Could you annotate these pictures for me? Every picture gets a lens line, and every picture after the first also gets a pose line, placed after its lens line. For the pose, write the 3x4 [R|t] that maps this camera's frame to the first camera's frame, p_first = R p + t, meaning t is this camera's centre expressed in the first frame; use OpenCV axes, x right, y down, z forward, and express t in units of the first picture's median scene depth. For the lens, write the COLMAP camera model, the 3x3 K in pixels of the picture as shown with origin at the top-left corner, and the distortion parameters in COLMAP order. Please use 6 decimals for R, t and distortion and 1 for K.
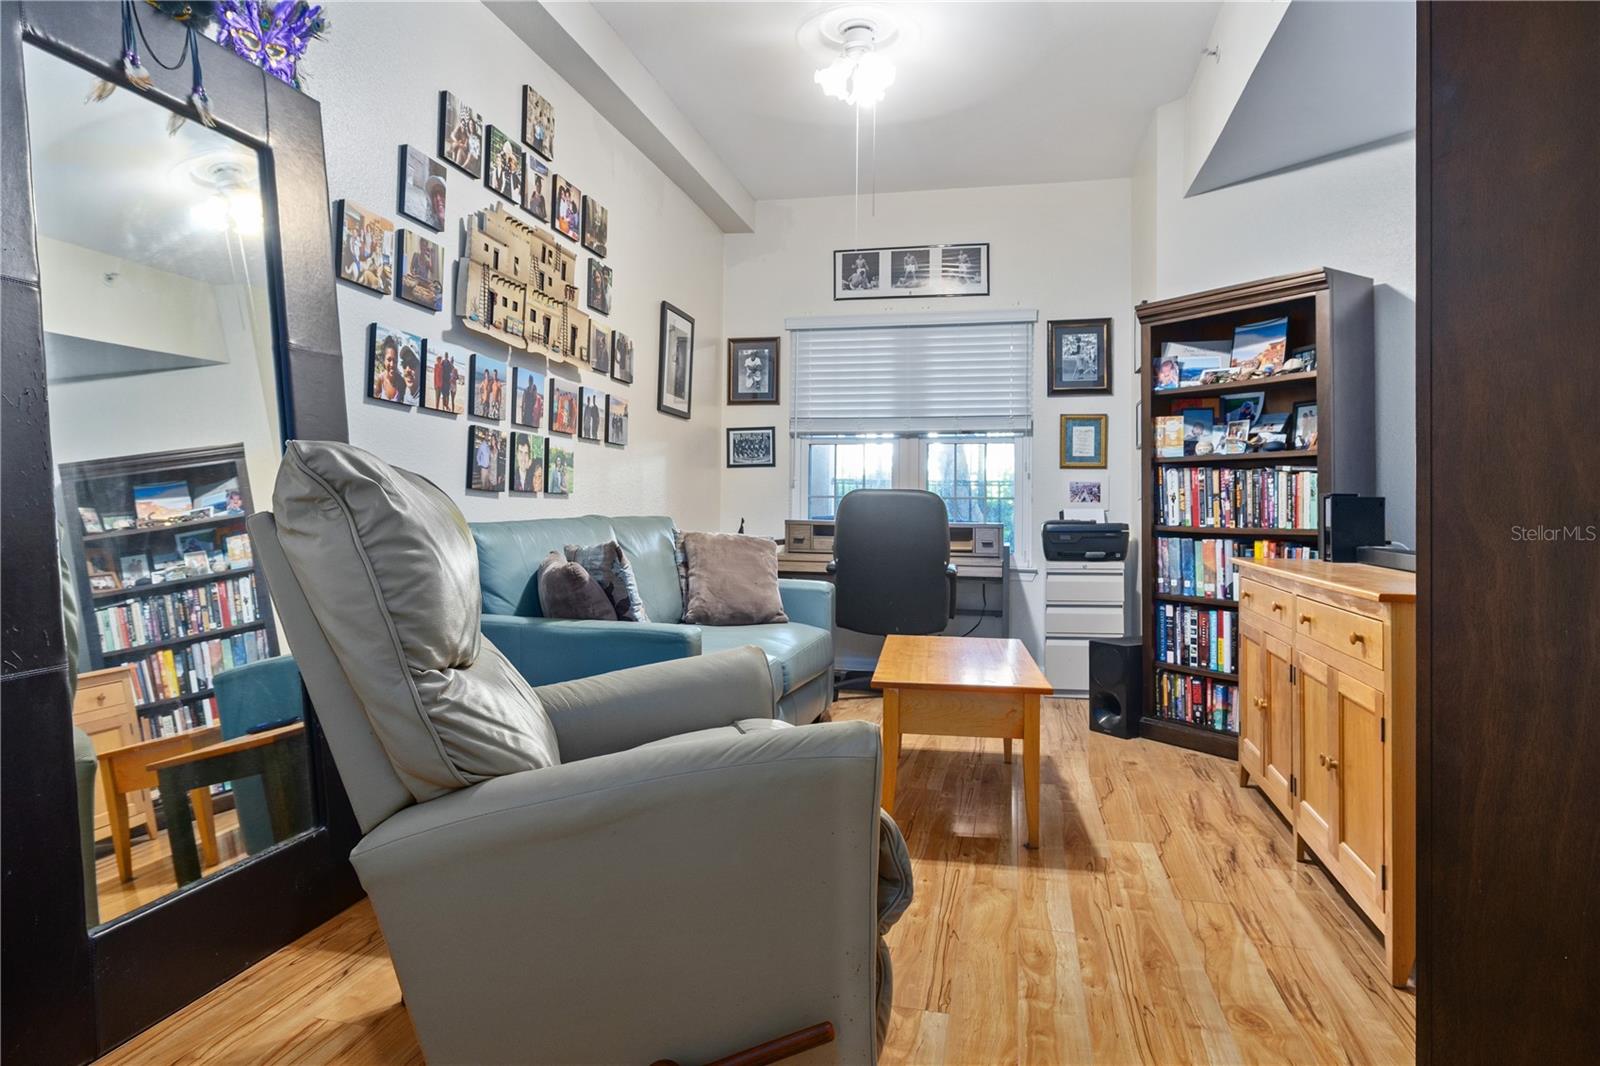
lens RADIAL K [[970.5, 0, 800.4], [0, 970.5, 527.5], [0, 0, 1]] dist [-0.001617, -0.002520]
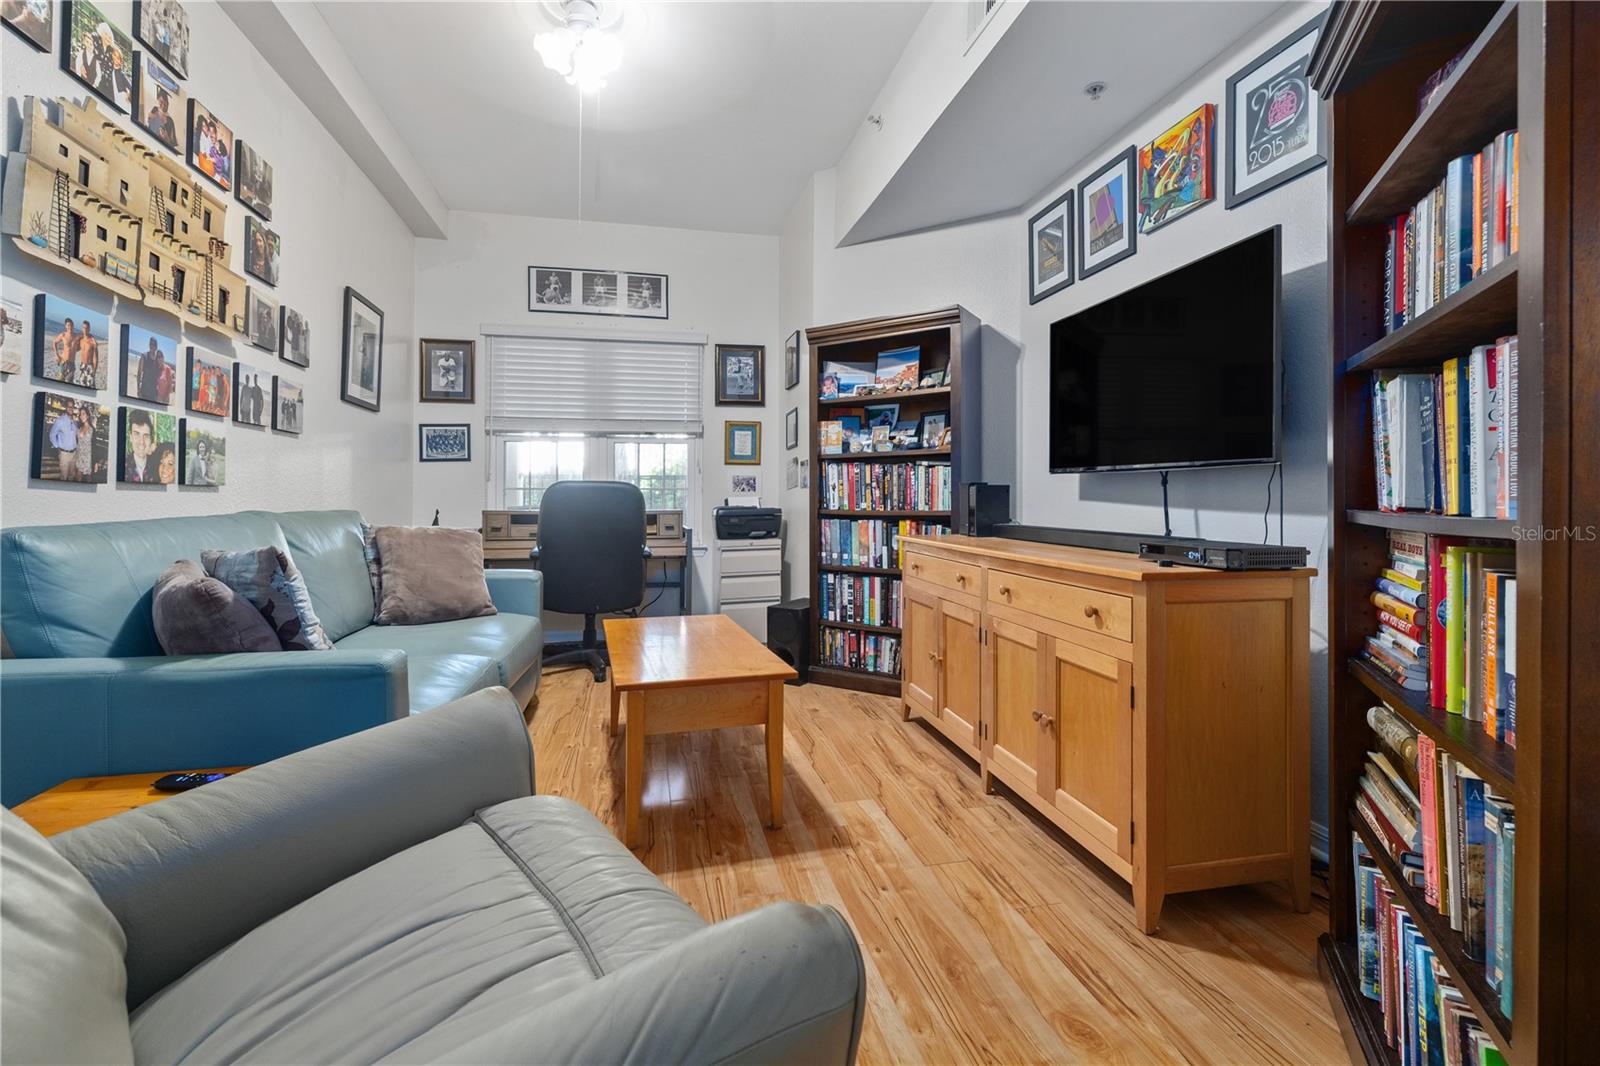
lens RADIAL K [[691.2, 0, 791.8], [0, 691.2, 495.5], [0, 0, 1]] dist [0.001839, -0.001318]
pose [[0.908738, -0.010755, 0.417228, -0.036172], [0.020017, 0.999641, -0.017829, -0.005974], [-0.416887, 0.024553, 0.908627, 0.248198]]
